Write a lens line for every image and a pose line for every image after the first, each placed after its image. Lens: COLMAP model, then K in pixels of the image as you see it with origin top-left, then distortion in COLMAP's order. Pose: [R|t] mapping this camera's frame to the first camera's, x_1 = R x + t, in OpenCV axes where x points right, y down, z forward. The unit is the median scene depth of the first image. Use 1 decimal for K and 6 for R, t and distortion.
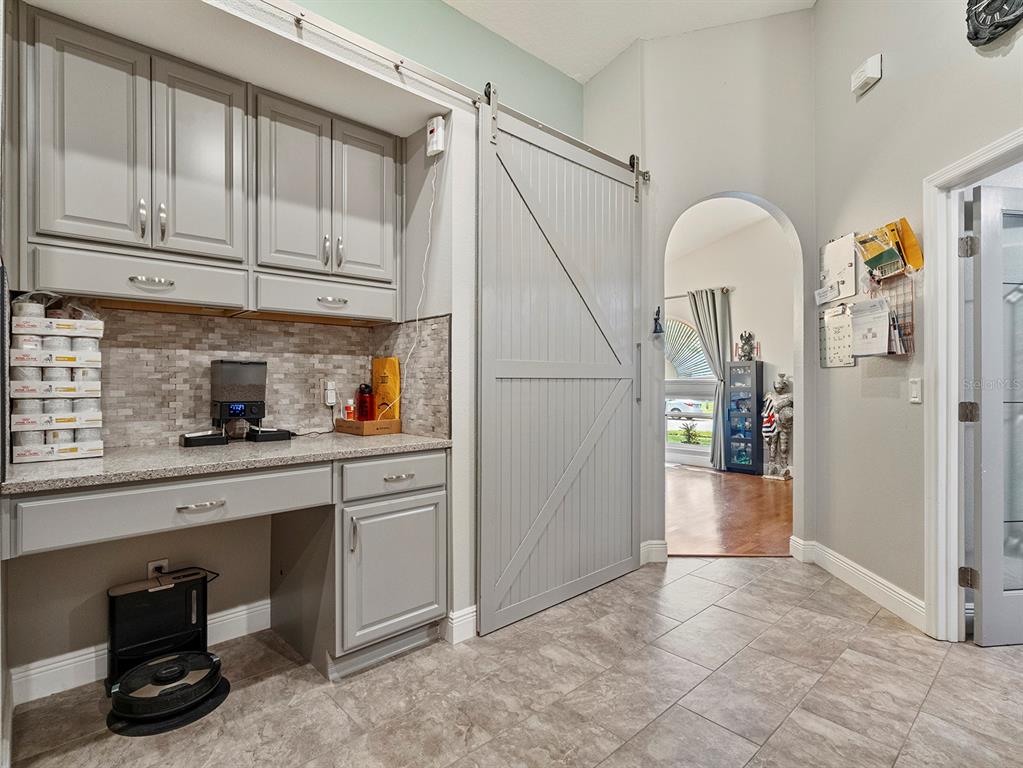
lens RADIAL K [[521.6, 0, 509.6], [0, 521.6, 380.2], [0, 0, 1]] dist [-0.010175, 0.002592]
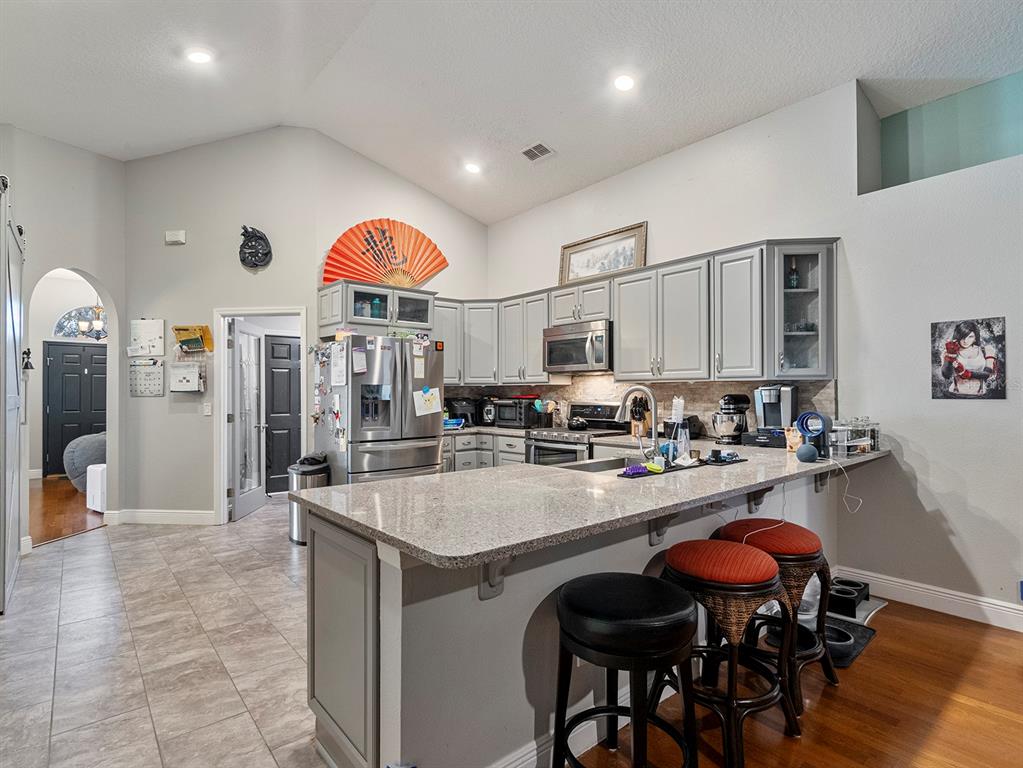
lens RADIAL K [[521.6, 0, 508.2], [0, 521.6, 388.8], [0, 0, 1]] dist [-0.010175, 0.002592]
pose [[0.041106, 0.008490, 0.999119, -1.296530], [0.004359, 0.999953, -0.008677, -0.040445], [-0.999145, 0.004712, 0.041067, -0.286301]]
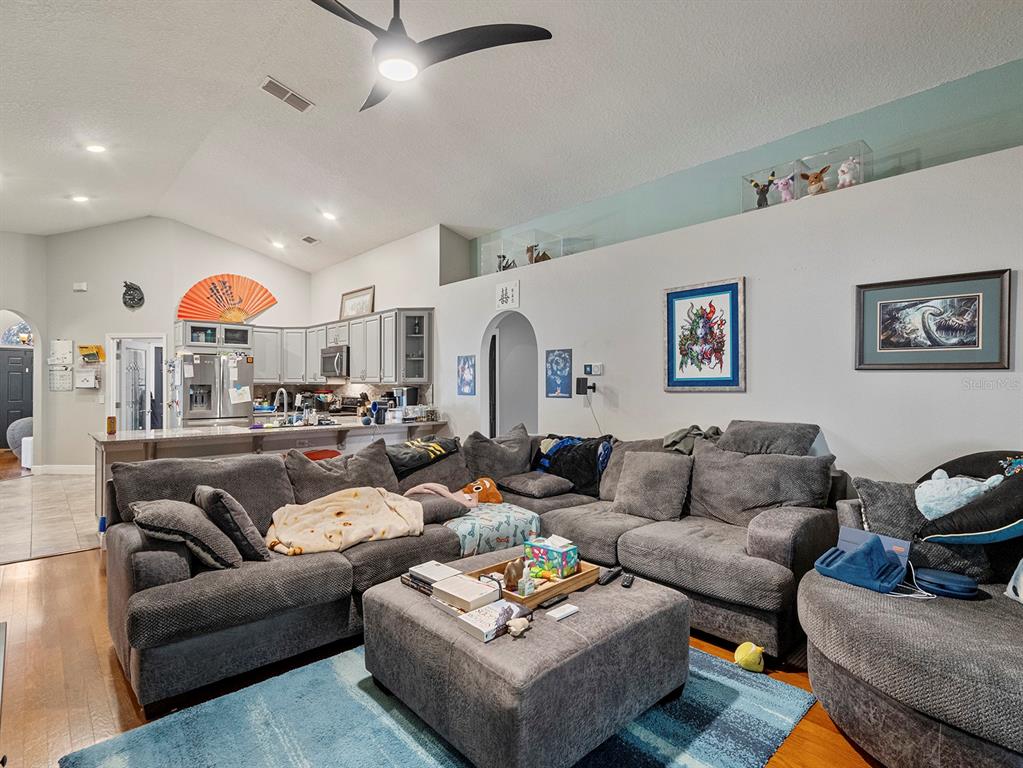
lens RADIAL K [[521.6, 0, 507.4], [0, 521.6, 381.7], [0, 0, 1]] dist [-0.010175, 0.002592]
pose [[-0.006000, 0.007502, 0.999954, -2.530775], [0.000283, 0.999972, -0.007500, -0.067291], [-0.999982, 0.000238, -0.006002, -1.533370]]
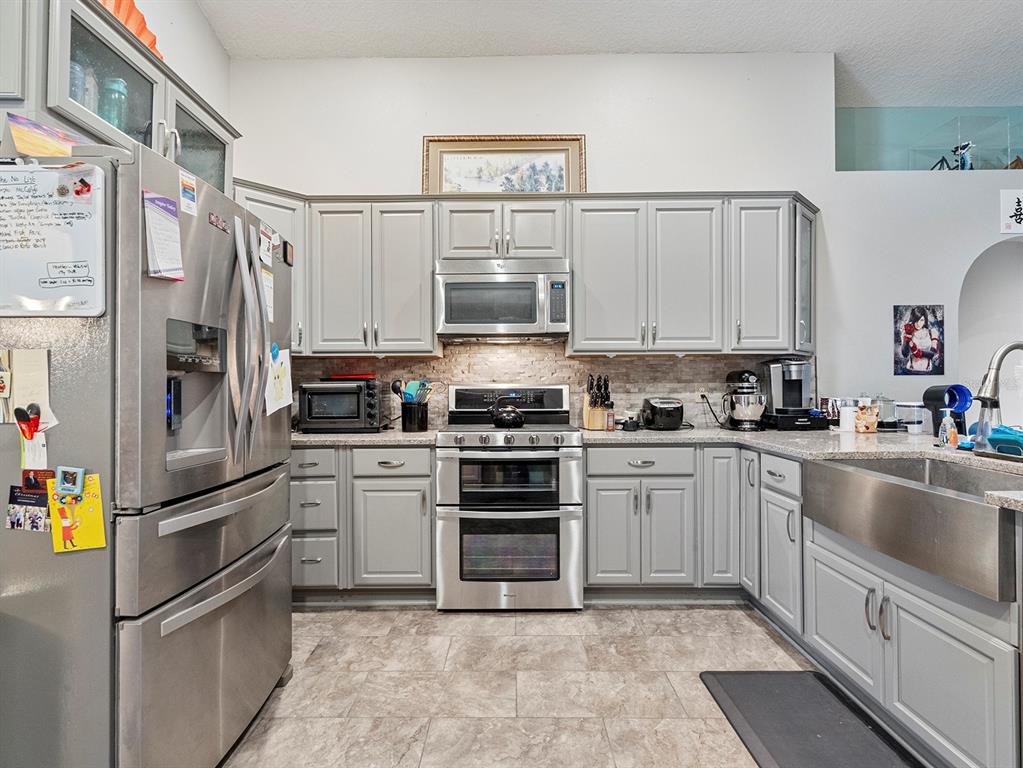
lens RADIAL K [[521.6, 0, 510.4], [0, 521.6, 387.8], [0, 0, 1]] dist [-0.010175, 0.002592]
pose [[-0.732226, 0.001525, 0.681060, -0.142347], [0.006006, 0.999973, 0.004218, 0.000781], [-0.681035, 0.007179, -0.732216, 0.464131]]
